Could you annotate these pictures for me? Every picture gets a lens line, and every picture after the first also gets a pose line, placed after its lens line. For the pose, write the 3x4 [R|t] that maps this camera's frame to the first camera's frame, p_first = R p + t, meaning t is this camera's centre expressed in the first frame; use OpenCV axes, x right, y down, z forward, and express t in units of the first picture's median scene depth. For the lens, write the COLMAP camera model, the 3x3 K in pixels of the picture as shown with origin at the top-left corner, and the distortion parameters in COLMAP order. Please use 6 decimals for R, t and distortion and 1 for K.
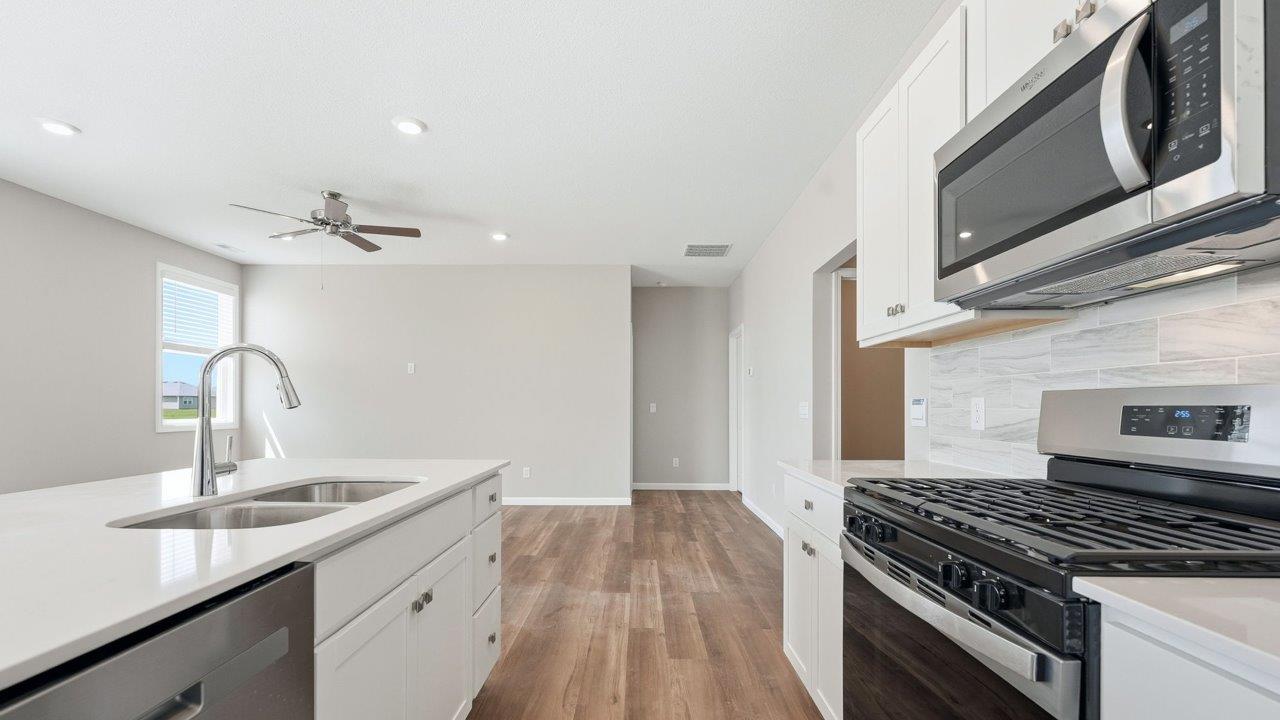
lens RADIAL K [[535.3, 0, 640.2], [0, 535.3, 400.9], [0, 0, 1]] dist [-0.000386, 0.000249]
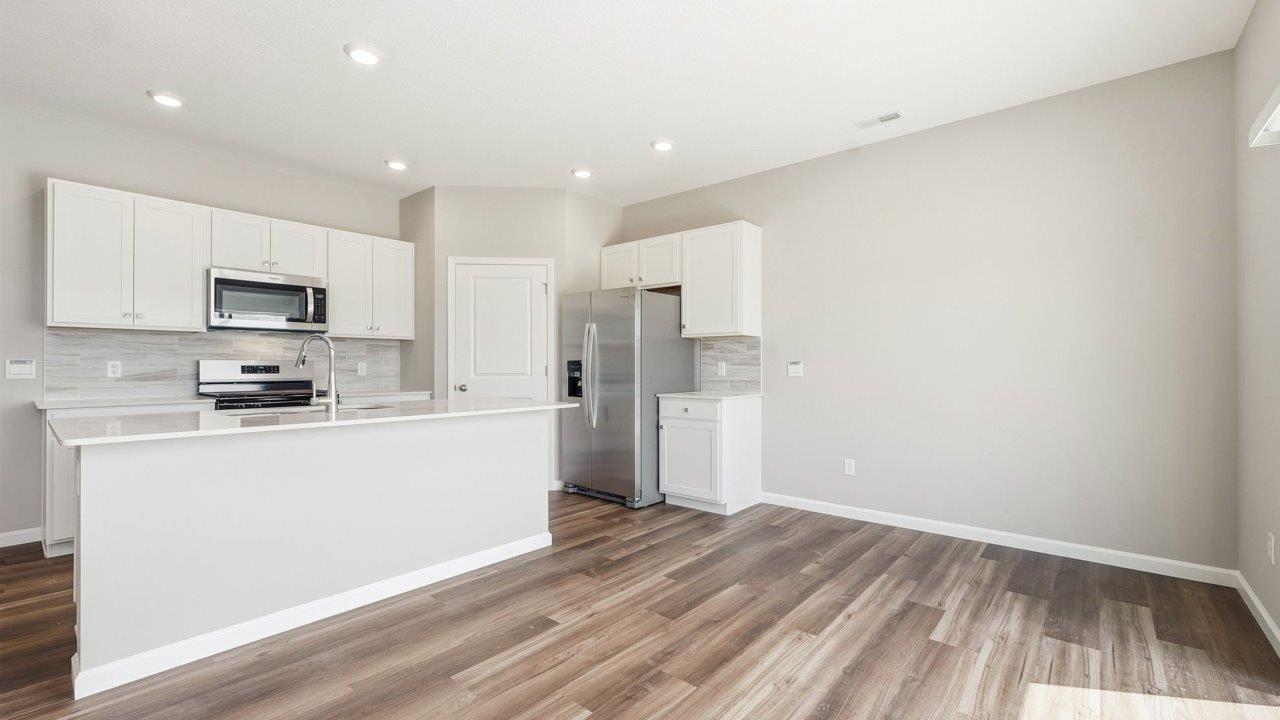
lens RADIAL K [[535.3, 0, 659.5], [0, 535.3, 364.4], [0, 0, 1]] dist [-0.000386, 0.000249]
pose [[-0.771986, -0.002811, 0.635633, -1.778850], [-0.010618, 0.999908, -0.008474, 0.001704], [-0.635551, -0.013291, -0.771945, 1.038906]]
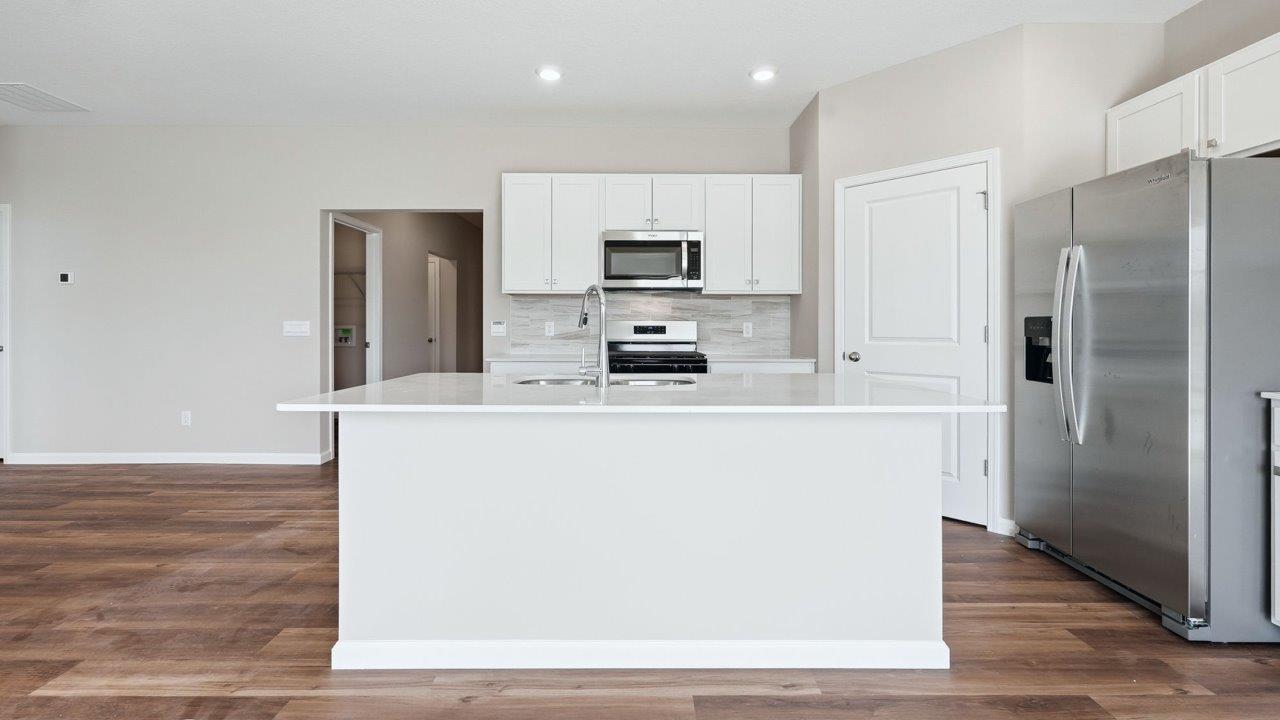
lens RADIAL K [[535.3, 0, 635.1], [0, 535.3, 326.5], [0, 0, 1]] dist [-0.000386, 0.000249]
pose [[-0.005800, -0.003748, 0.999976, -1.377085], [-0.012746, 0.999912, 0.003674, 0.000957], [-0.999902, -0.012725, -0.005847, 0.543922]]
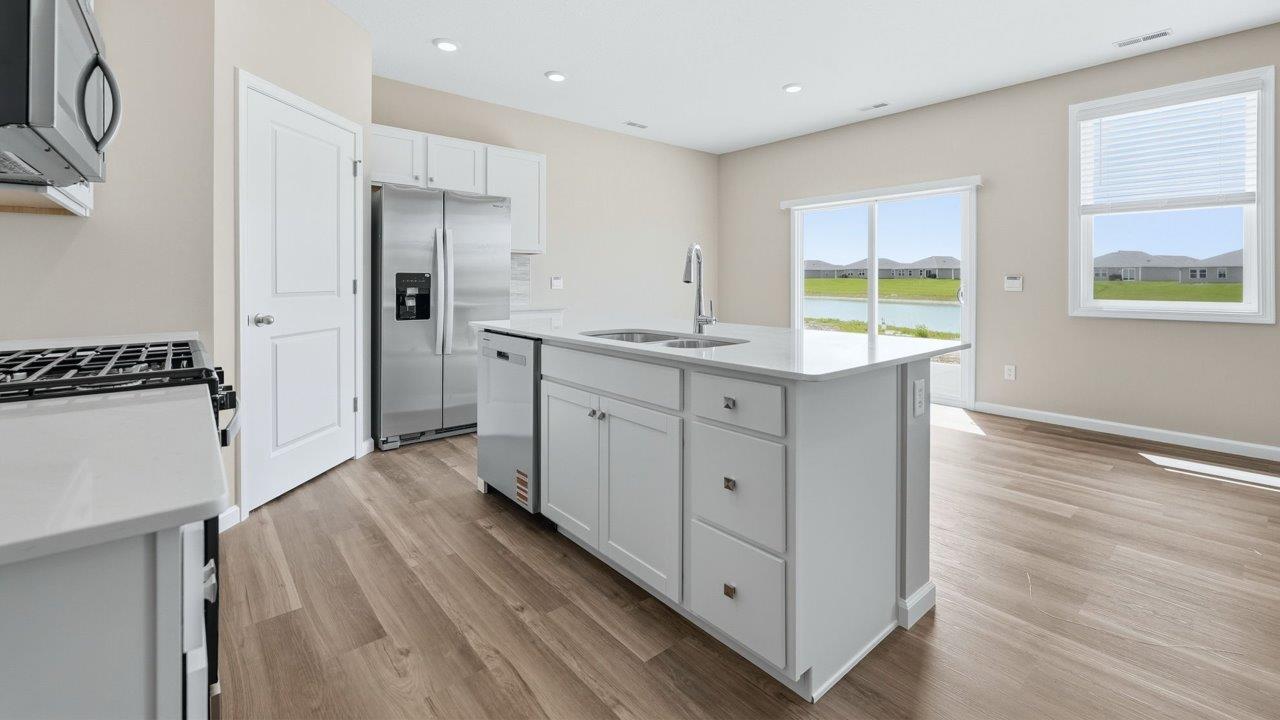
lens RADIAL K [[530.4, 0, 638.4], [0, 530.4, 281.8], [0, 0, 1]] dist [0.004435, -0.001000]
pose [[-0.760876, -0.005191, -0.648876, 0.266507], [0.001362, 0.999953, -0.009596, 0.014759], [0.648896, -0.008186, -0.760833, 1.297273]]
